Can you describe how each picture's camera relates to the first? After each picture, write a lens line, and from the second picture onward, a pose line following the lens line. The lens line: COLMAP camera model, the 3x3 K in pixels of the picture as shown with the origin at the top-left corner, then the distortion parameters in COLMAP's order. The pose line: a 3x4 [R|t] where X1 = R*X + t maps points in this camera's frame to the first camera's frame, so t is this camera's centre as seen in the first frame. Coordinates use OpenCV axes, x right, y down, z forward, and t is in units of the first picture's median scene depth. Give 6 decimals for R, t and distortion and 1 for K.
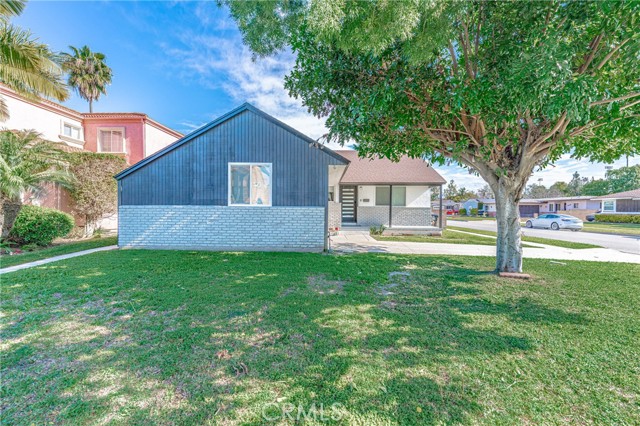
lens RADIAL K [[259.2, 0, 329.8], [0, 259.2, 219.6], [0, 0, 1]] dist [0.000635, -0.000367]
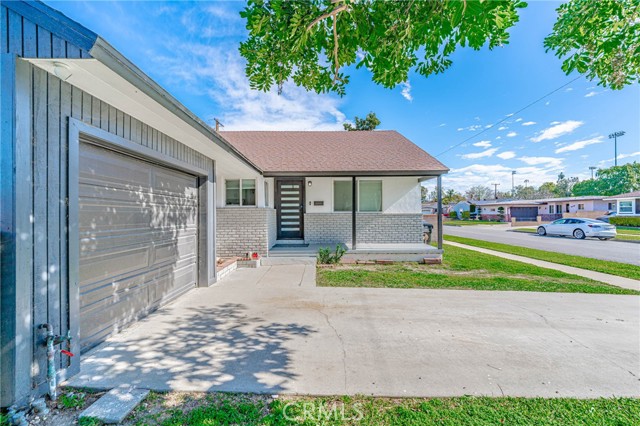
lens RADIAL K [[259.2, 0, 322.2], [0, 259.2, 215.3], [0, 0, 1]] dist [0.000635, -0.000367]
pose [[0.999710, -0.013089, 0.020211, 0.042375], [0.013731, 0.999395, -0.031945, -0.007823], [-0.019781, 0.032213, 0.999285, 0.117723]]
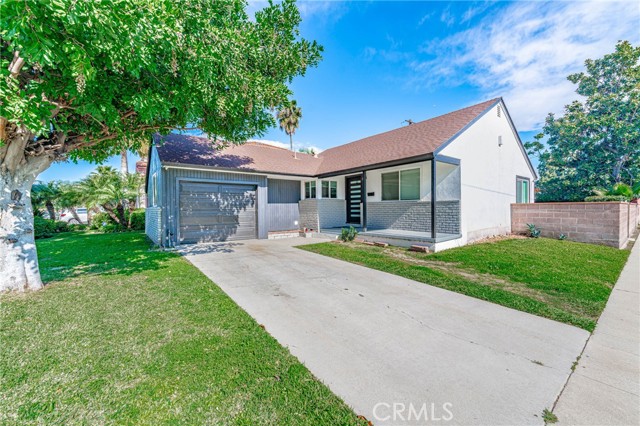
lens RADIAL K [[259.2, 0, 322.0], [0, 259.2, 211.7], [0, 0, 1]] dist [0.000635, -0.000367]
pose [[0.617106, -0.004894, -0.786865, 0.198460], [-0.016657, 0.999675, -0.019281, -0.002322], [0.786704, 0.025005, 0.616824, 0.135029]]
